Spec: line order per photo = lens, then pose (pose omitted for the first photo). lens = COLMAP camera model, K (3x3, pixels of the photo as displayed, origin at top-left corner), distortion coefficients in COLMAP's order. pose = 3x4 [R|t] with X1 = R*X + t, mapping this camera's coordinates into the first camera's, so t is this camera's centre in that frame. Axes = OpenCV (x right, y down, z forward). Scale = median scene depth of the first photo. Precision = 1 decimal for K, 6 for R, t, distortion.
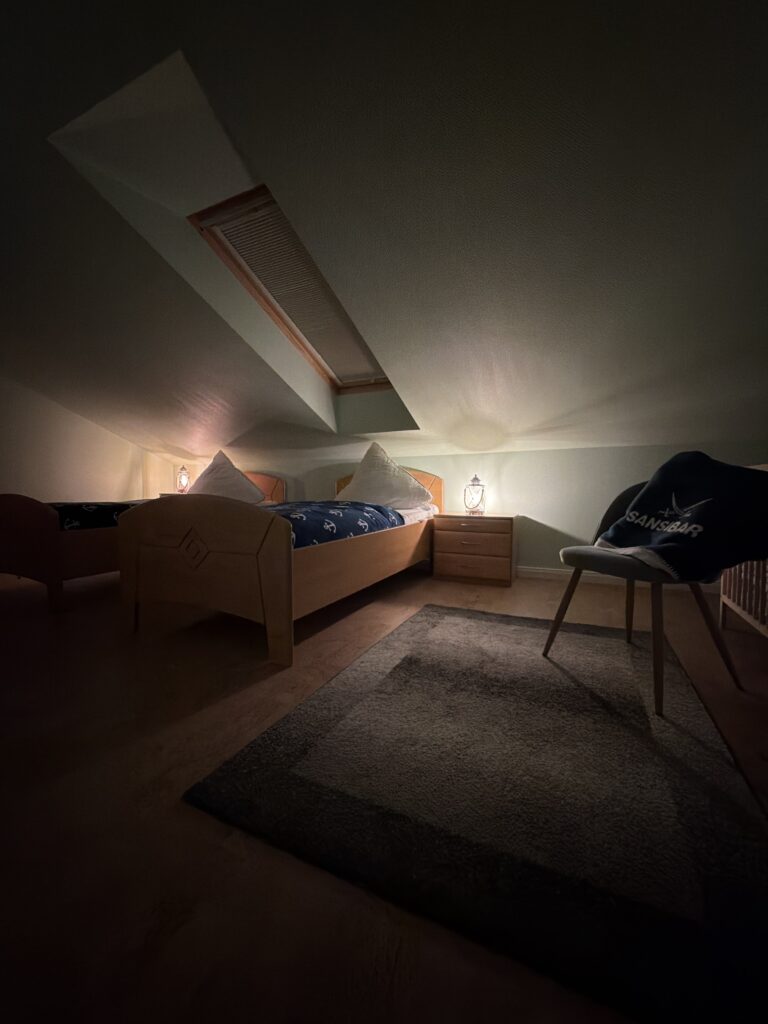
lens RADIAL K [[407.6, 0, 385.9], [0, 407.6, 510.0], [0, 0, 1]] dist [-0.001669, 0.000242]
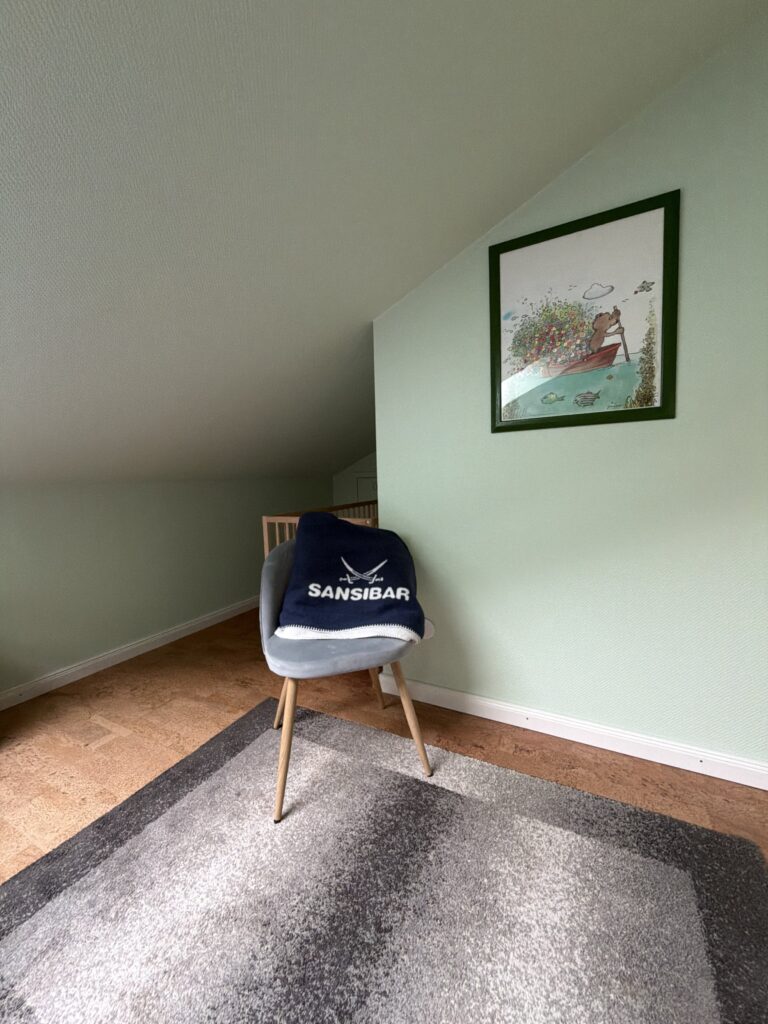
lens RADIAL K [[407.6, 0, 390.9], [0, 407.6, 508.7], [0, 0, 1]] dist [-0.001669, 0.000242]
pose [[0.032062, -0.101031, 0.994366, -0.255597], [0.085946, 0.991472, 0.097966, -0.235244], [-0.995784, 0.082321, 0.040472, 0.792733]]
